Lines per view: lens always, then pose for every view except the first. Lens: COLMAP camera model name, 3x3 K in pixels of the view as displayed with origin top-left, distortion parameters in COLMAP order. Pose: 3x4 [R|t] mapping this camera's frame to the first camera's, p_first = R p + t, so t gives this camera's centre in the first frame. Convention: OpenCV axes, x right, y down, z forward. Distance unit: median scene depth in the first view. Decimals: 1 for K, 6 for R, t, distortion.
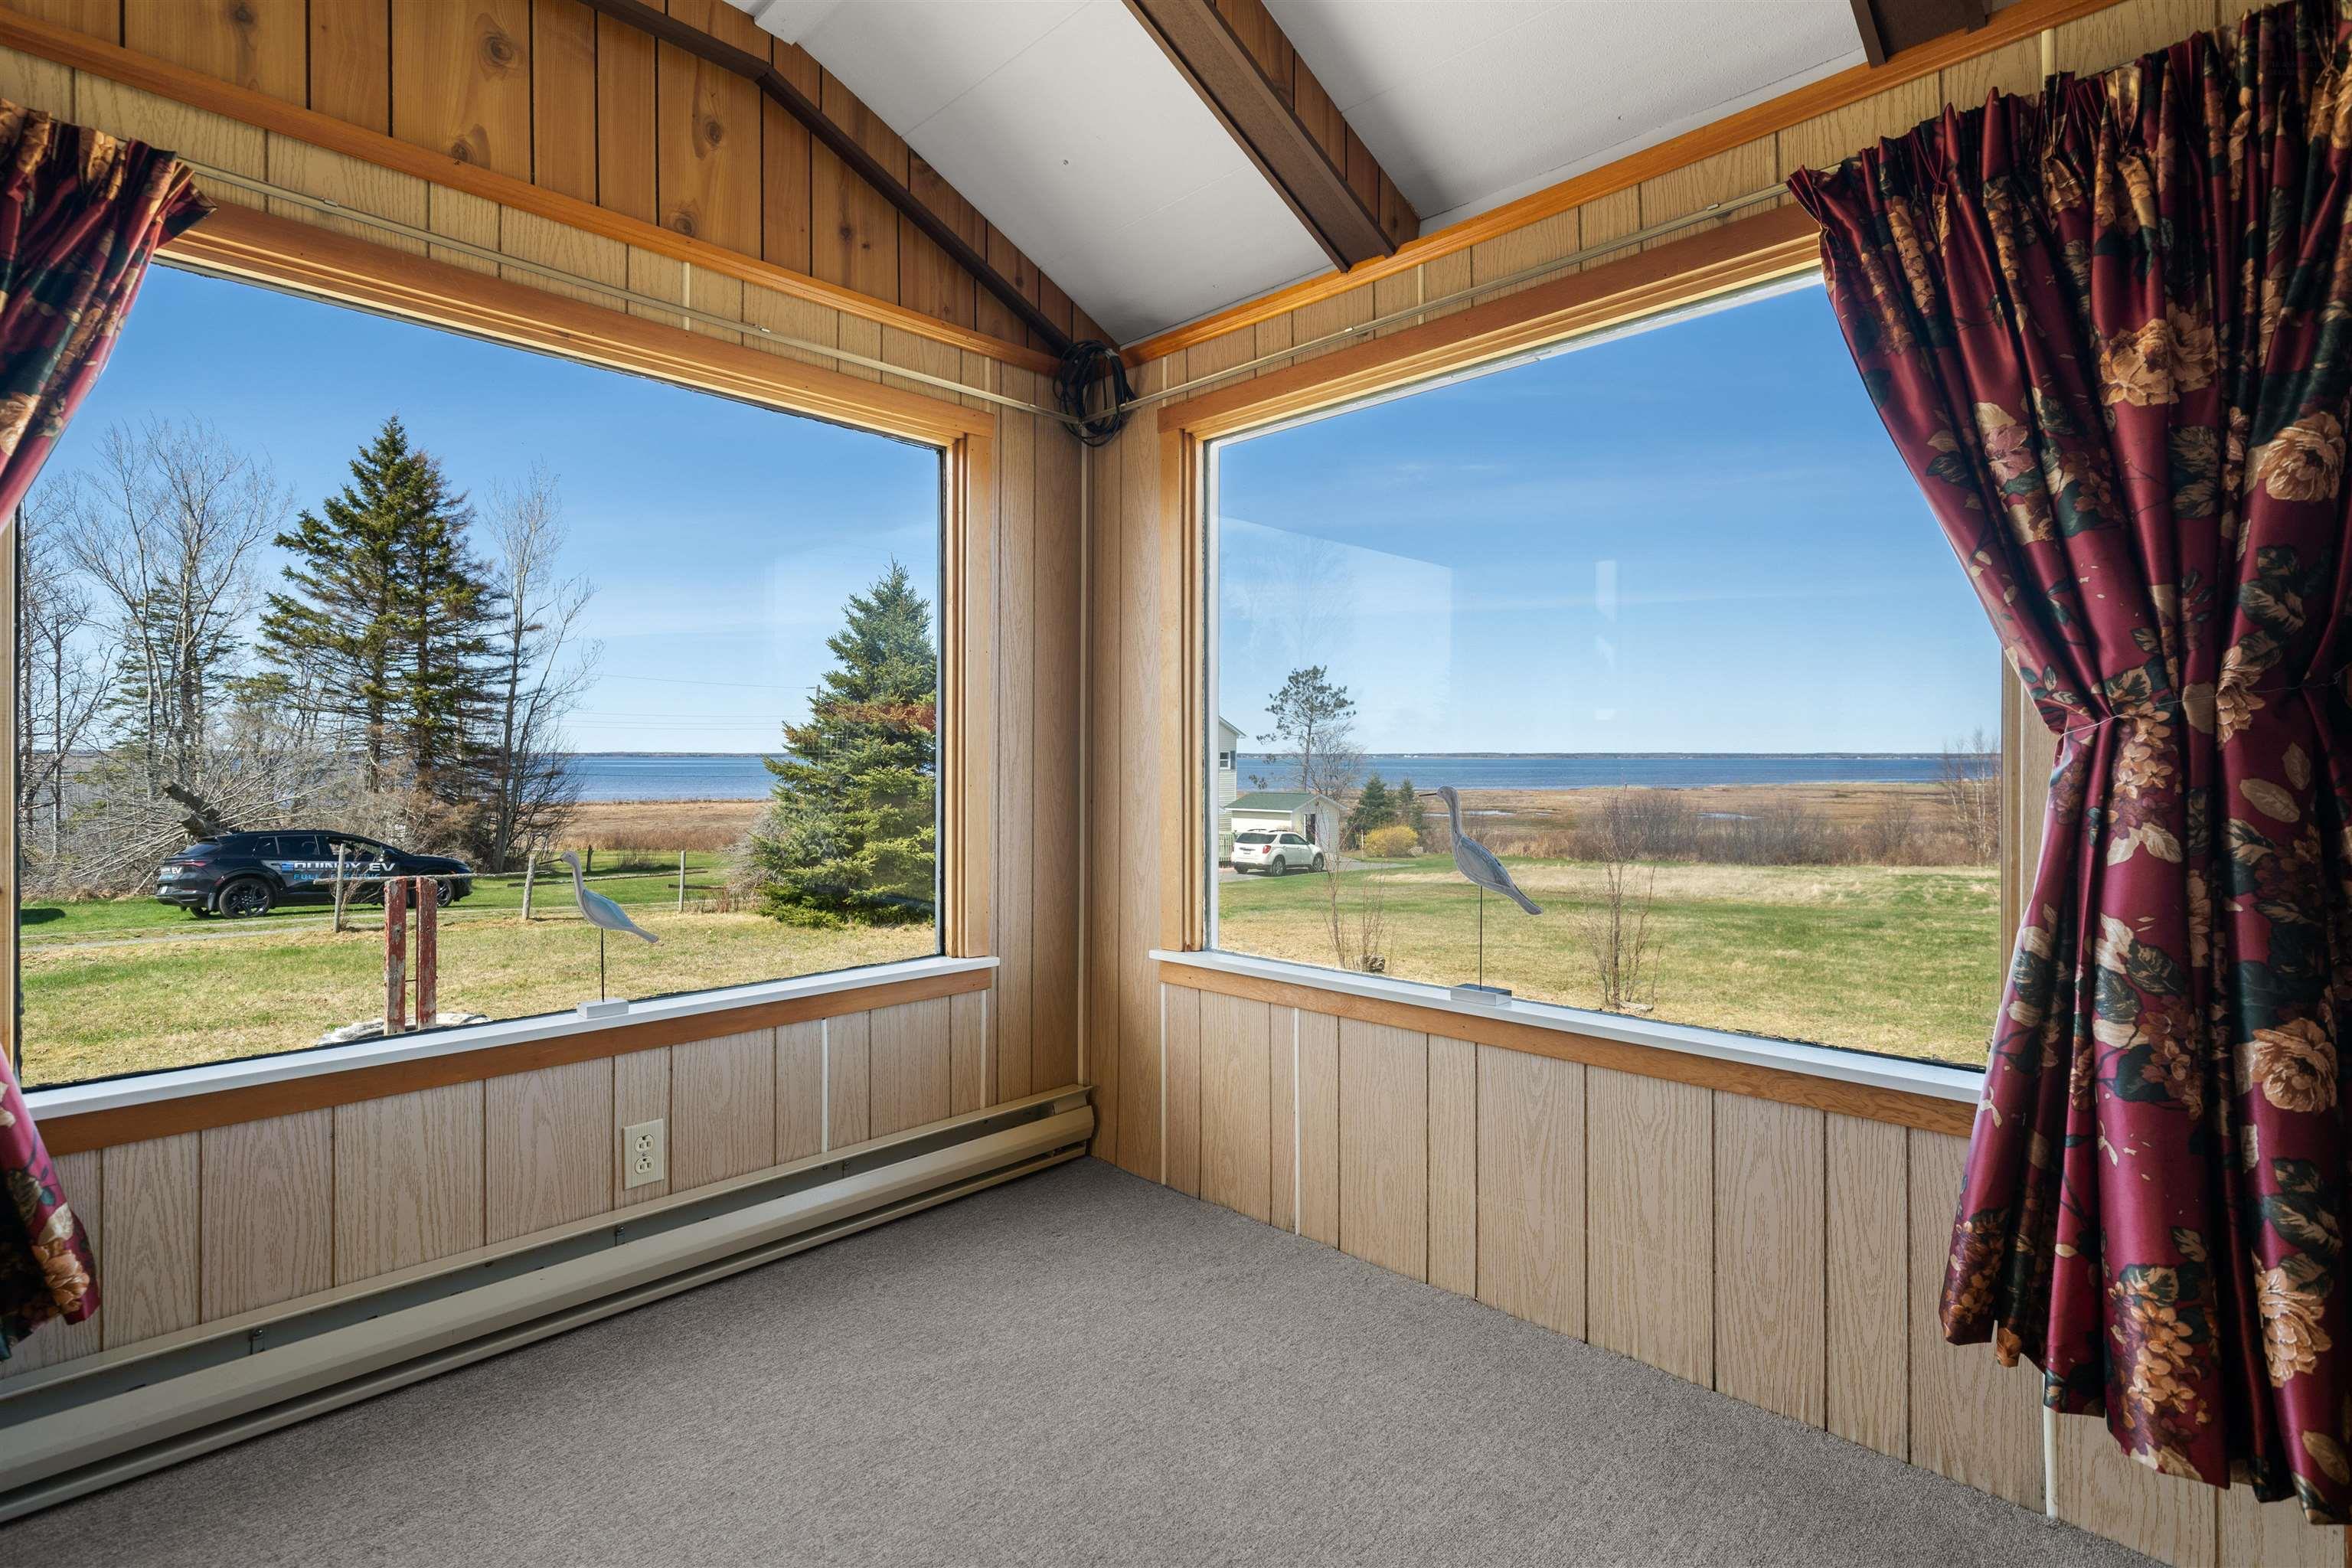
lens RADIAL K [[1101.7, 0, 1163.2], [0, 1101.7, 763.5], [0, 0, 1]] dist [0.000860, -0.001369]
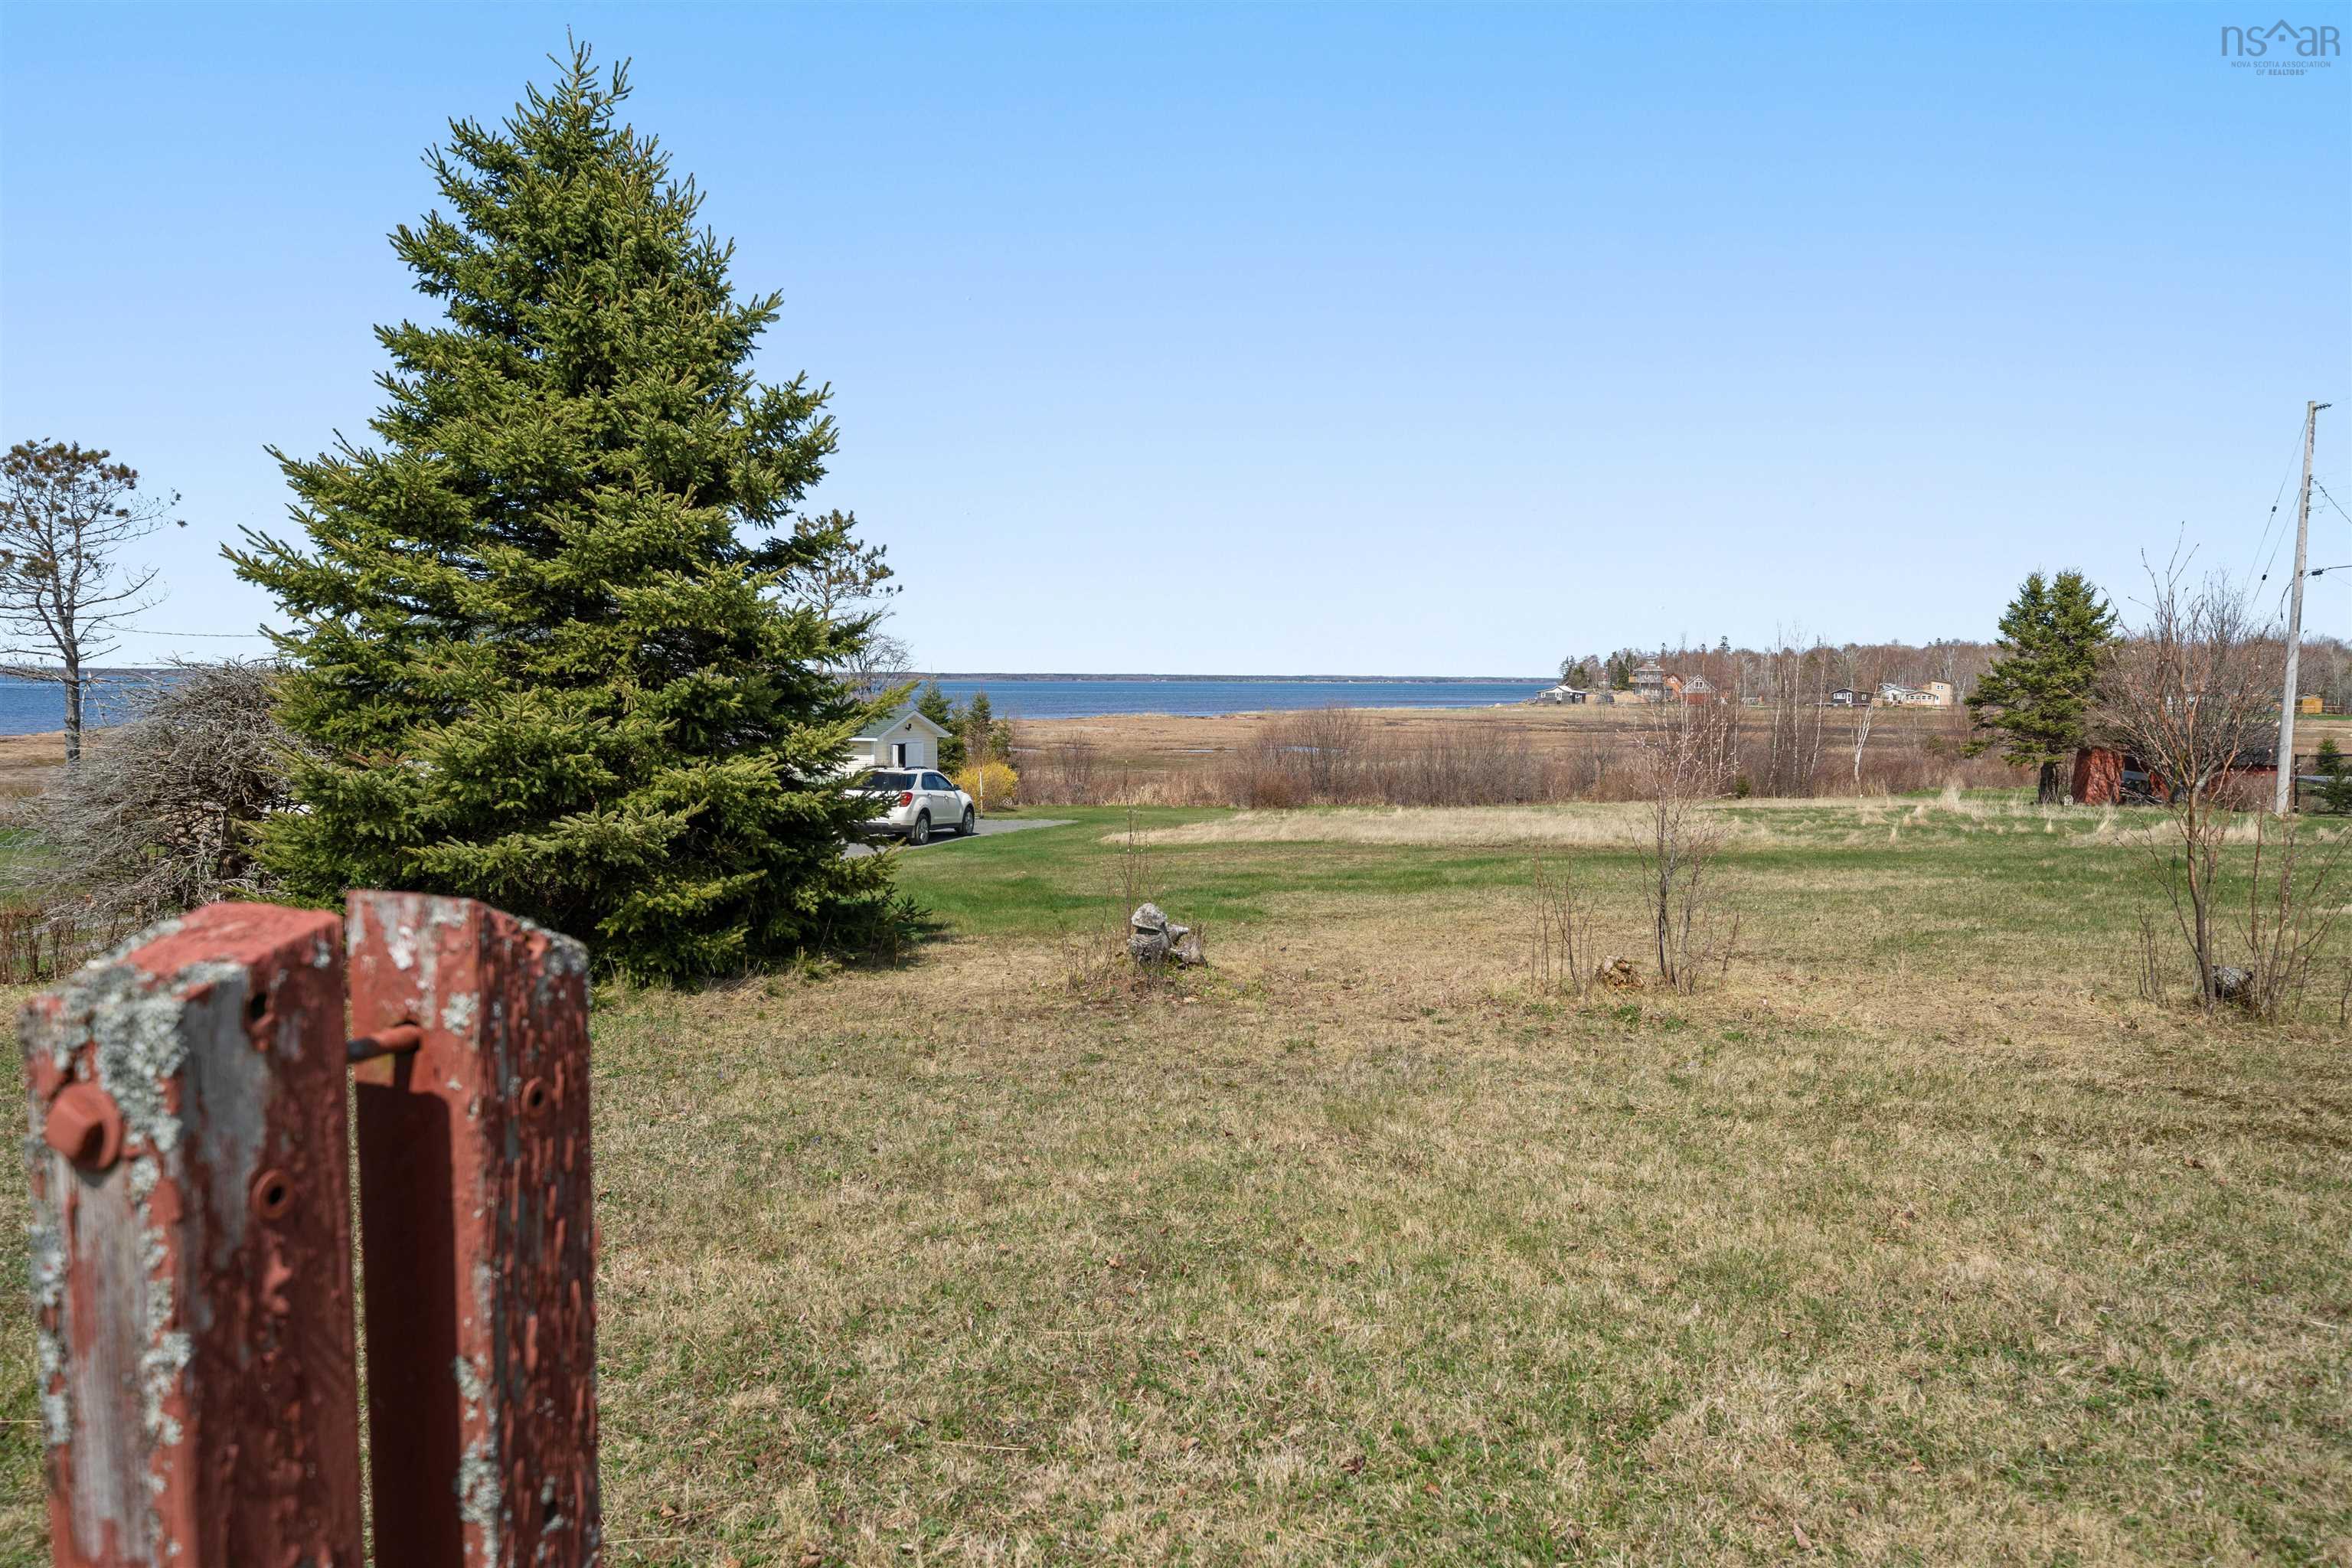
lens RADIAL K [[1578.3, 0, 1210.9], [0, 1578.3, 812.1], [0, 0, 1]] dist [-0.009757, 0.000564]
pose [[0.892312, -0.031778, 0.450299, -2.604097], [-0.004331, 0.996871, 0.078932, 0.334805], [-0.451398, -0.072382, 0.889382, 3.370858]]
